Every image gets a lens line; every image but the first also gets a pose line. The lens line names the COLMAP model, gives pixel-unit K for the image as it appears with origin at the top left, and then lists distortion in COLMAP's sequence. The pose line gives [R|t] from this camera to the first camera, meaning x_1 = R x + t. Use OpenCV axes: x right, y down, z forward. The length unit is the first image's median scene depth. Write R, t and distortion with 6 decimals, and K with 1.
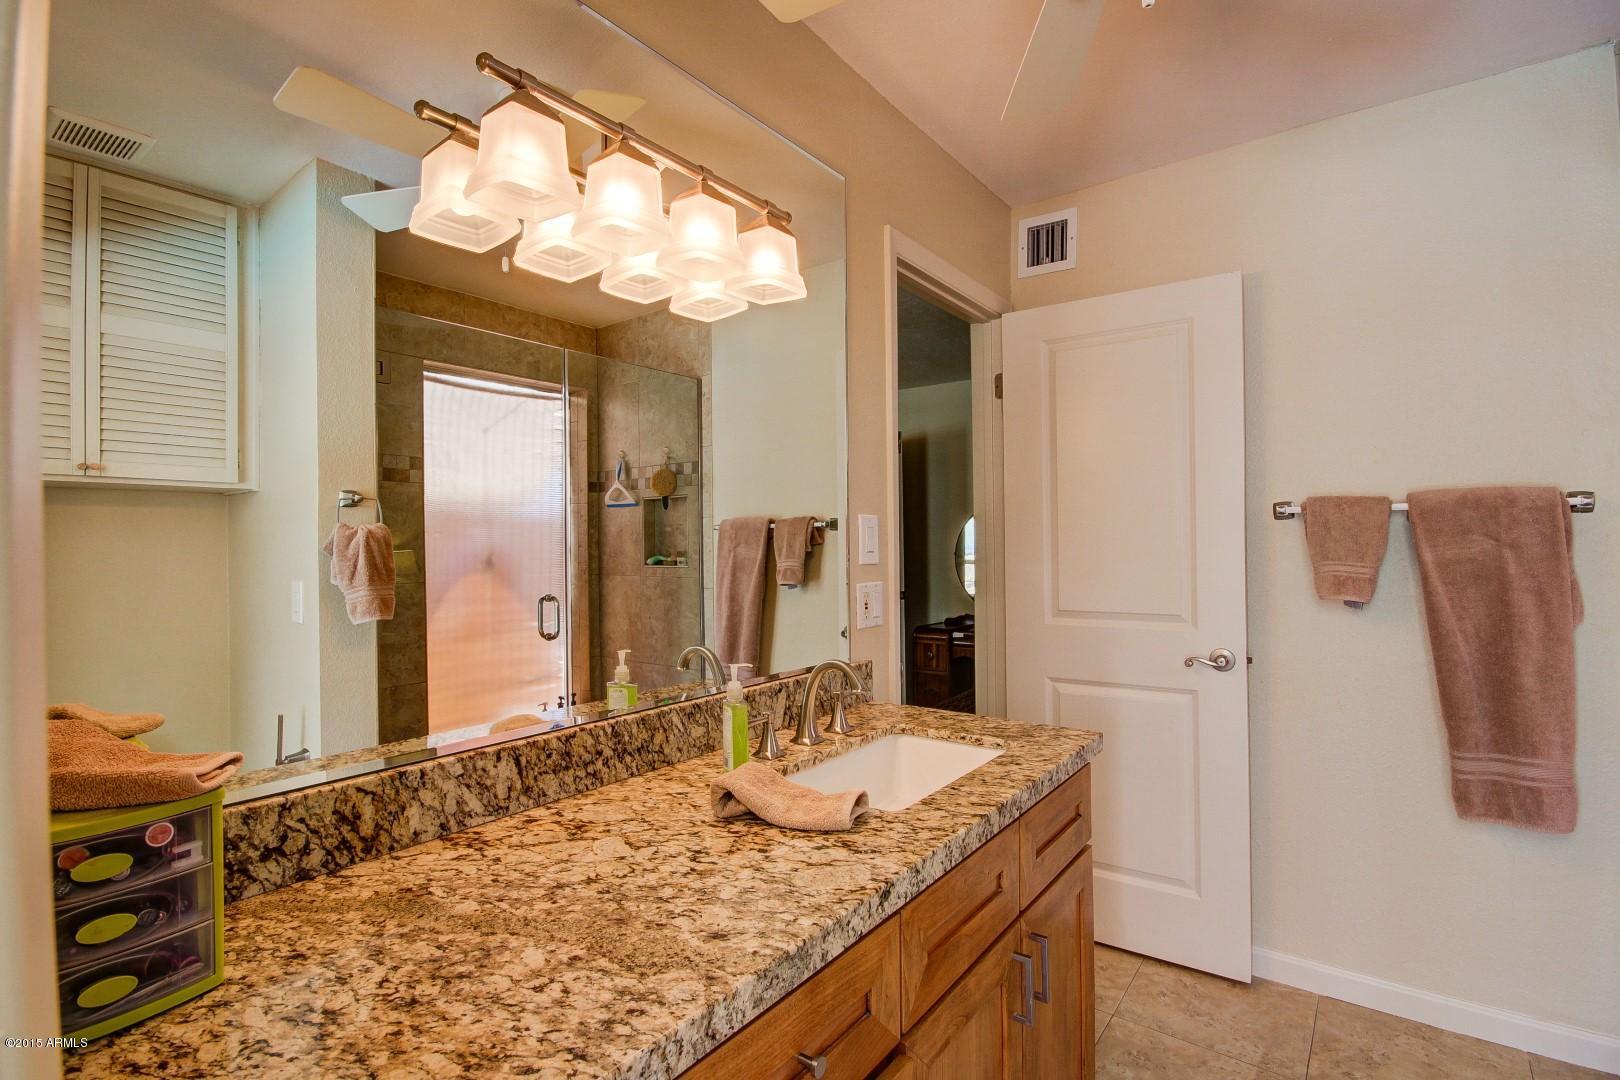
lens RADIAL K [[747.9, 0, 811.1], [0, 747.9, 538.7], [0, 0, 1]] dist [-0.004362, -0.000926]
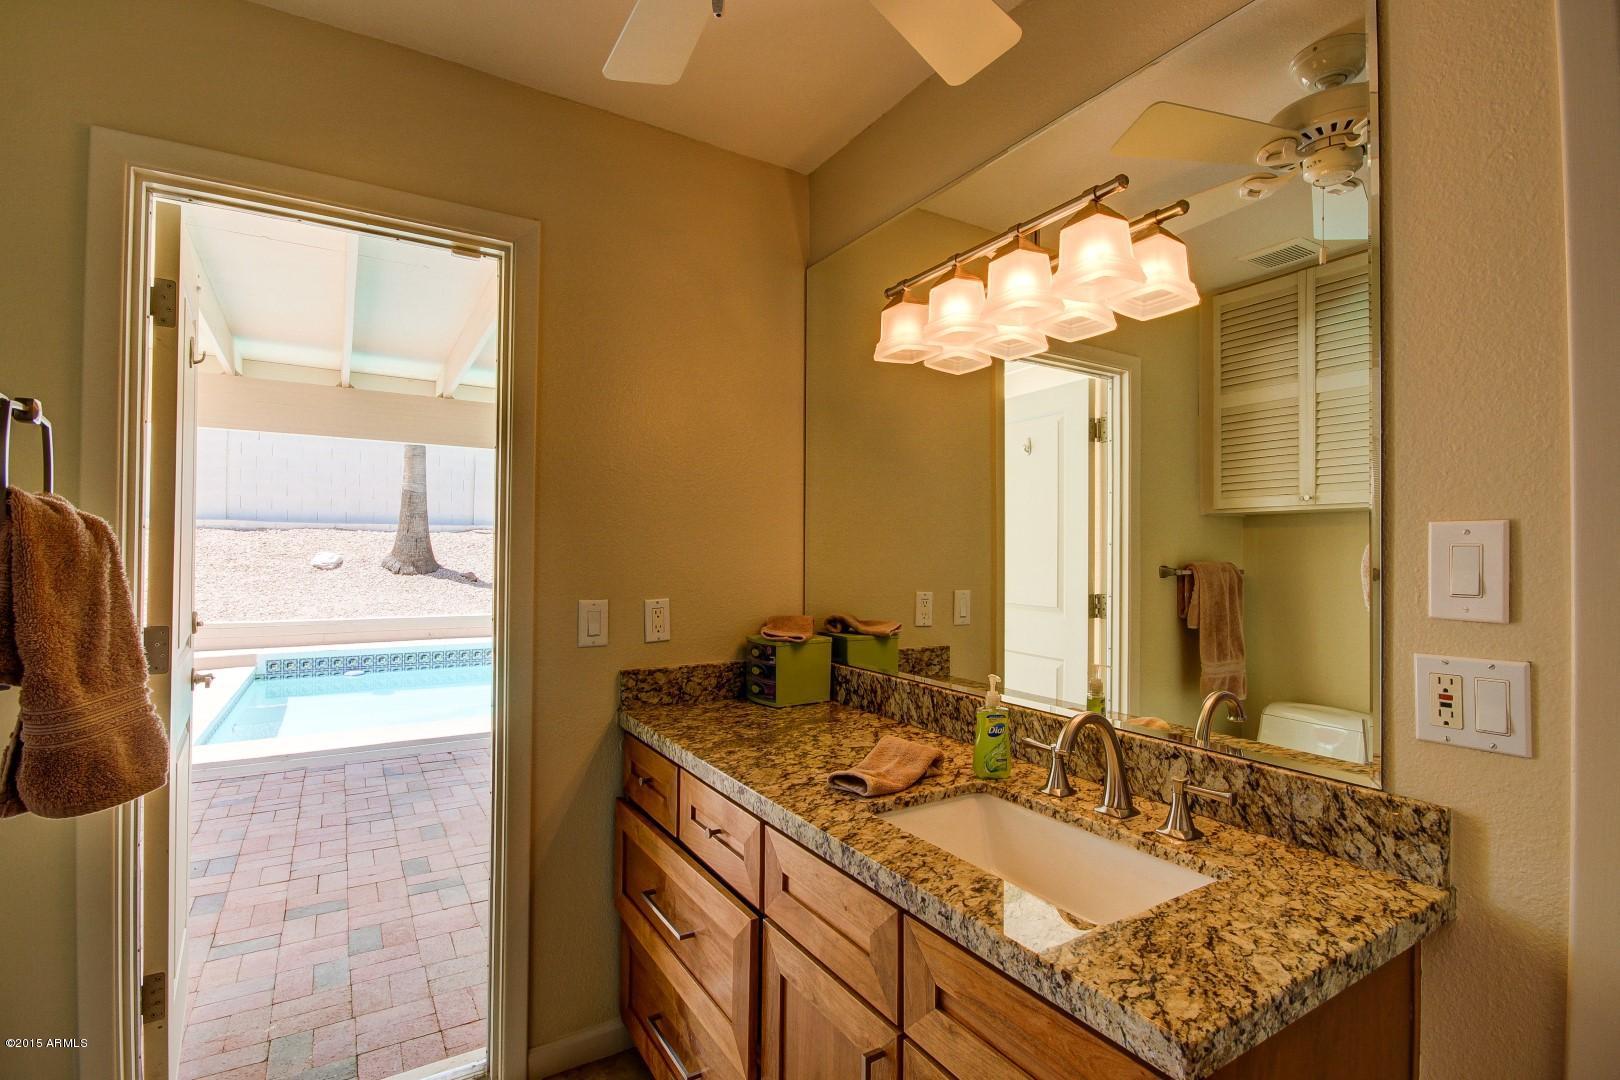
lens RADIAL K [[747.9, 0, 809.4], [0, 747.9, 542.3], [0, 0, 1]] dist [-0.004362, -0.000926]
pose [[-0.349677, -0.004461, -0.936860, 1.276853], [0.002543, 0.999980, -0.005711, -0.027886], [0.936867, -0.004379, -0.349659, 1.414838]]
